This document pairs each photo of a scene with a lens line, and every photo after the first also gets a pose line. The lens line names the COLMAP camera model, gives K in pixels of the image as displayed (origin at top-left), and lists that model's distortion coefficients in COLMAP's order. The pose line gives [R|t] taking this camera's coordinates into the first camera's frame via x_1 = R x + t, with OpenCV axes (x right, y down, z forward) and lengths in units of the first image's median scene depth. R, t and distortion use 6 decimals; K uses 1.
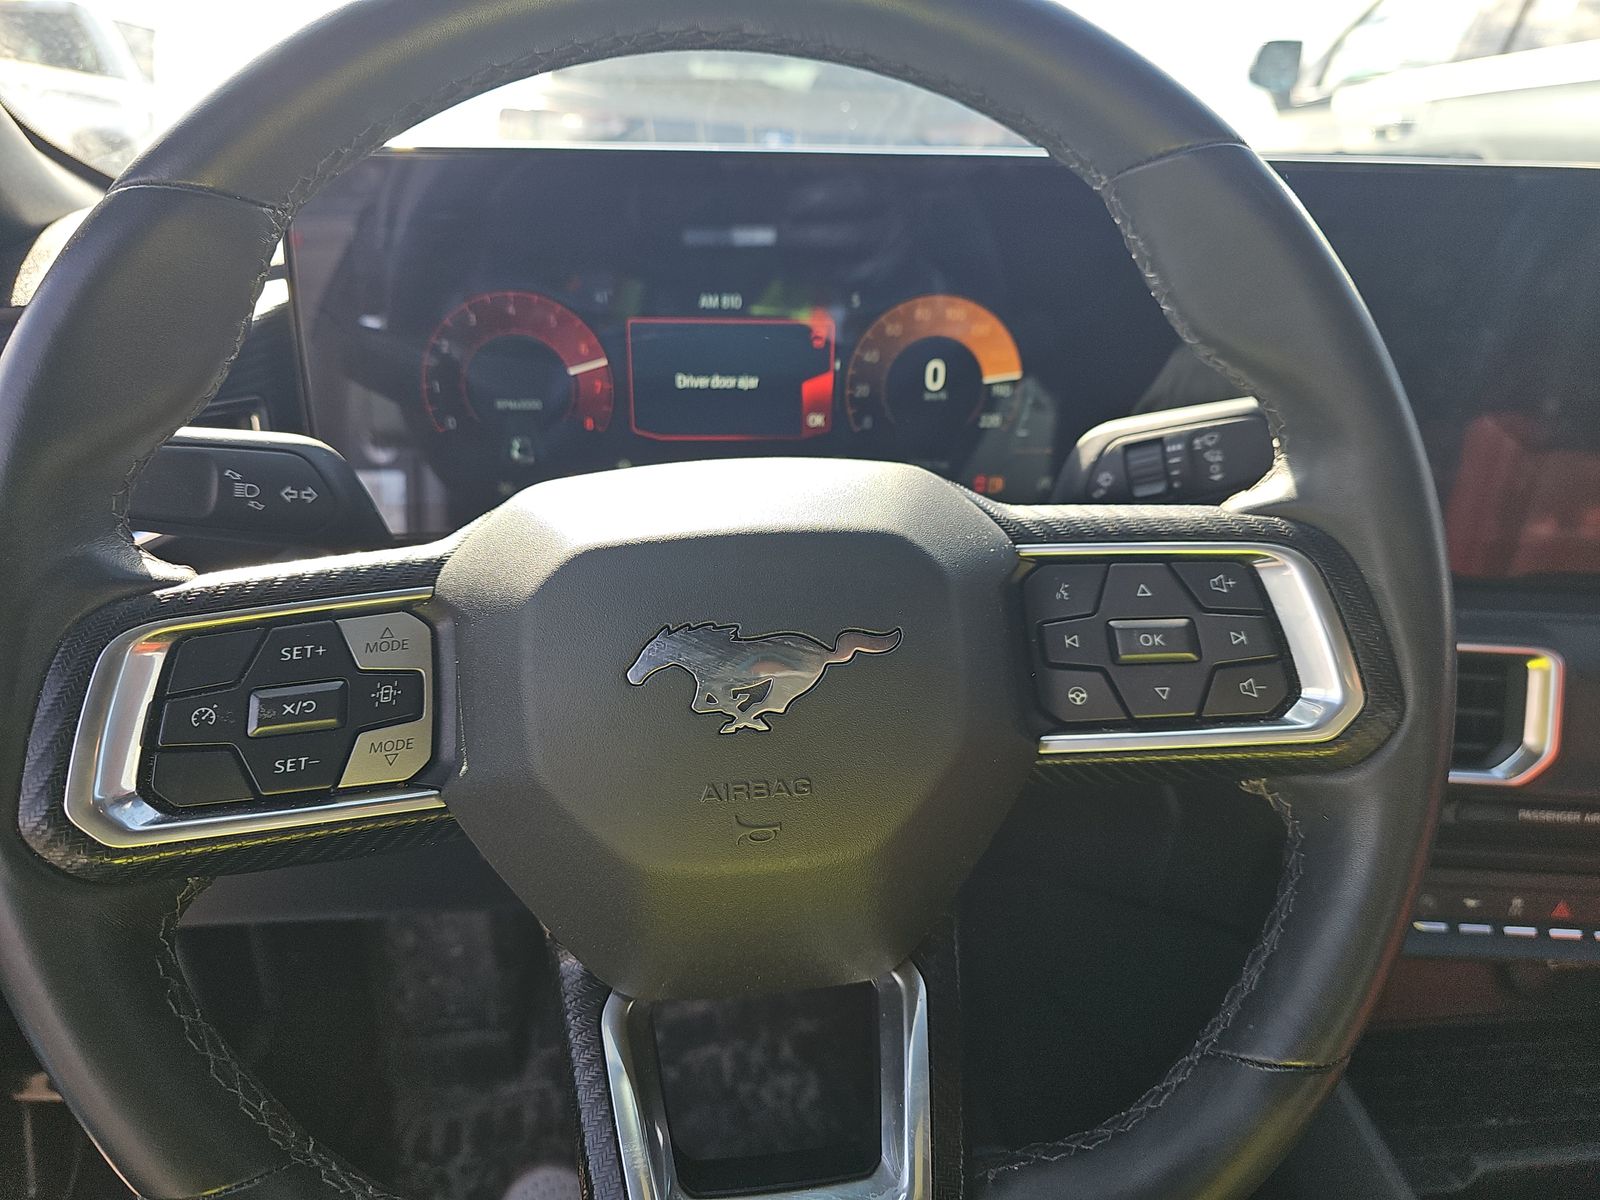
lens RADIAL K [[1096.0, 0, 800.0], [0, 1096.0, 600.0], [0, 0, 1]] dist [0.004267, 0.001490]
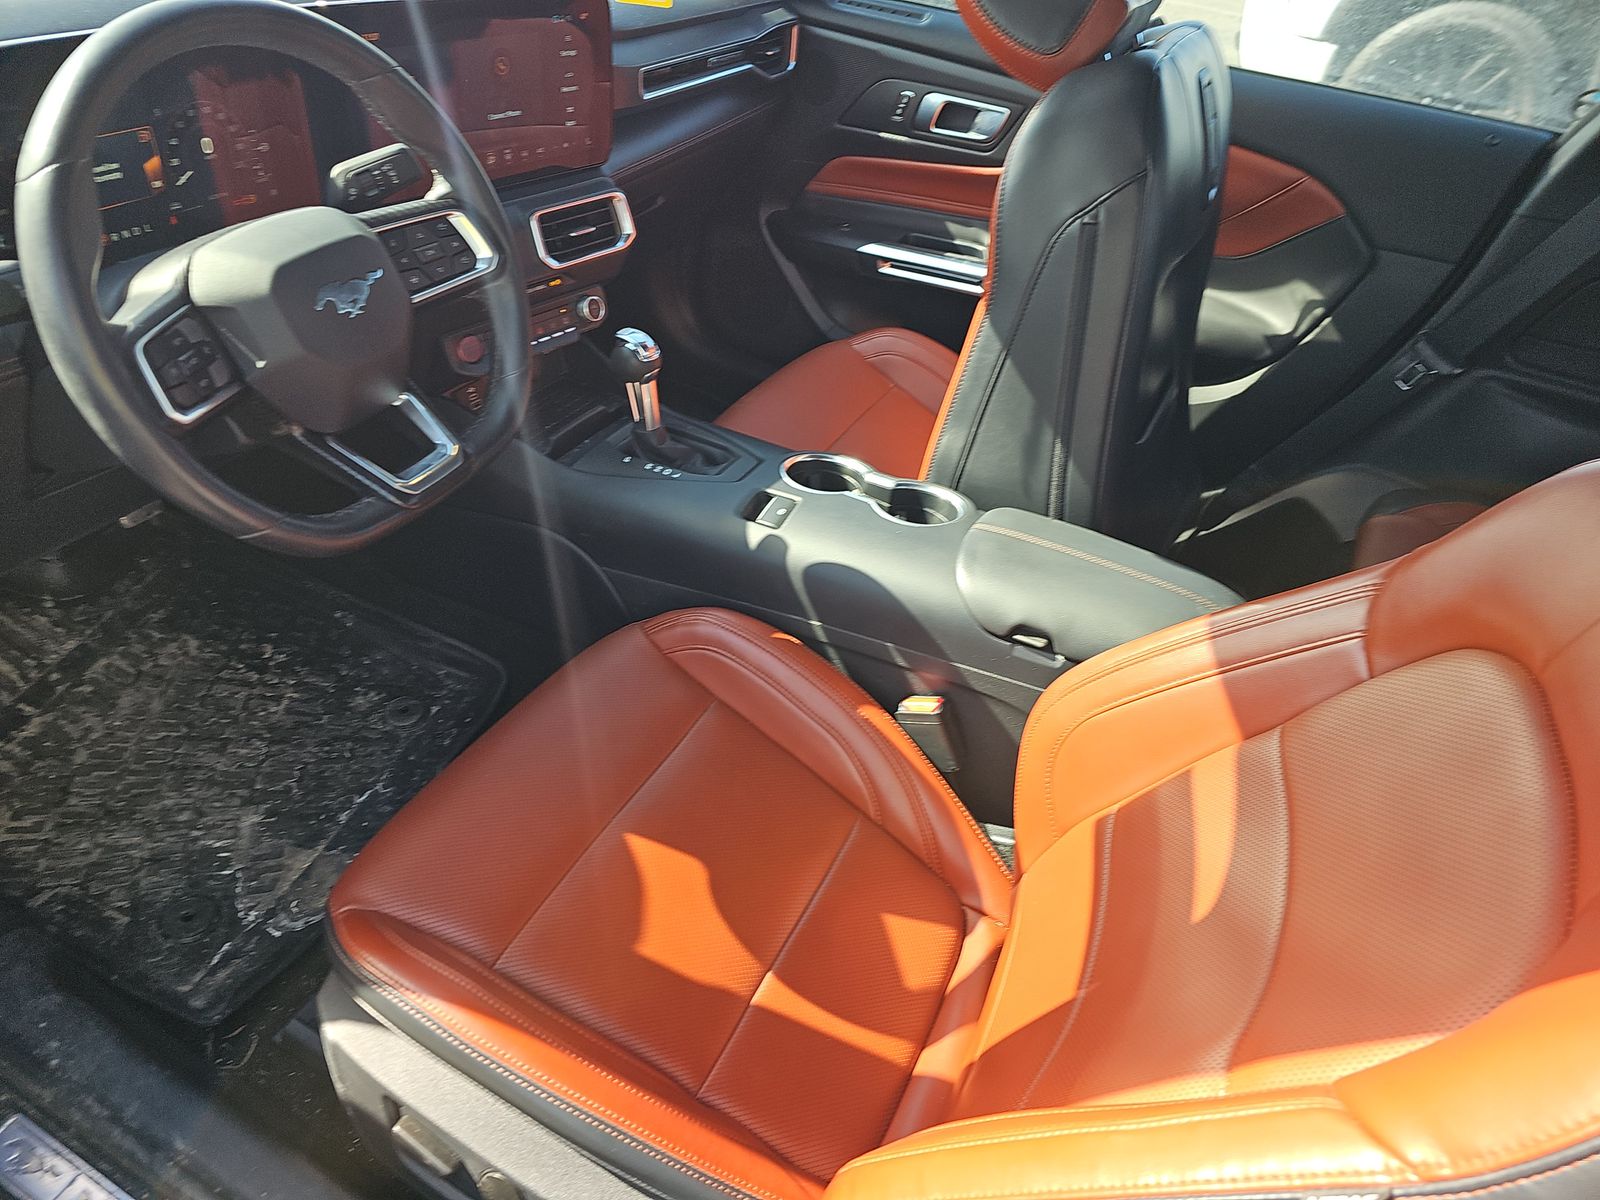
lens RADIAL K [[1014.5, 0, 803.7], [0, 1014.5, 609.6], [0, 0, 1]] dist [0.050263, -0.039324]
pose [[0.539782, -0.497618, 0.678979, -0.889397], [0.210890, 0.860791, 0.463211, -0.120919], [-0.814961, -0.106843, 0.569582, -0.889333]]
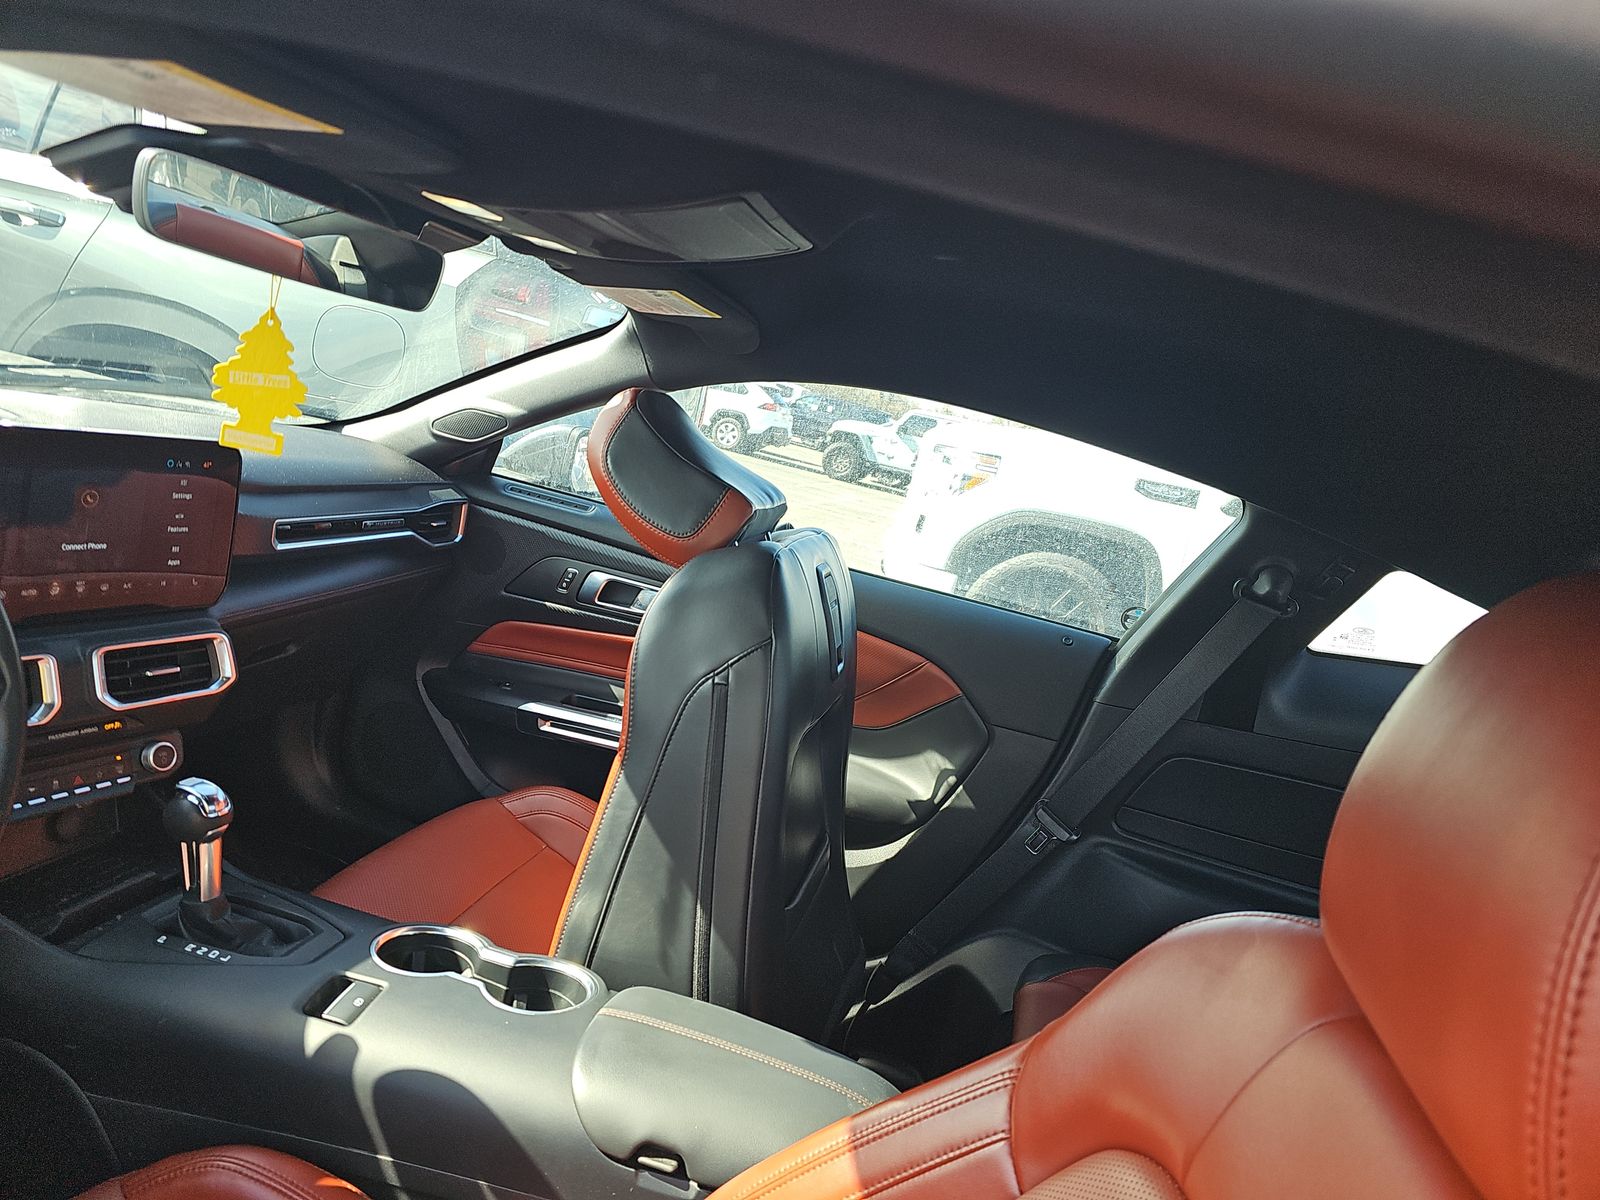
lens RADIAL K [[1014.5, 0, 803.7], [0, 1014.5, 609.6], [0, 0, 1]] dist [0.050263, -0.039324]
pose [[0.309026, -0.124591, 0.942857, -0.673783], [0.126550, 0.987953, 0.089072, -0.029862], [-0.942596, 0.091792, 0.321070, -0.938824]]
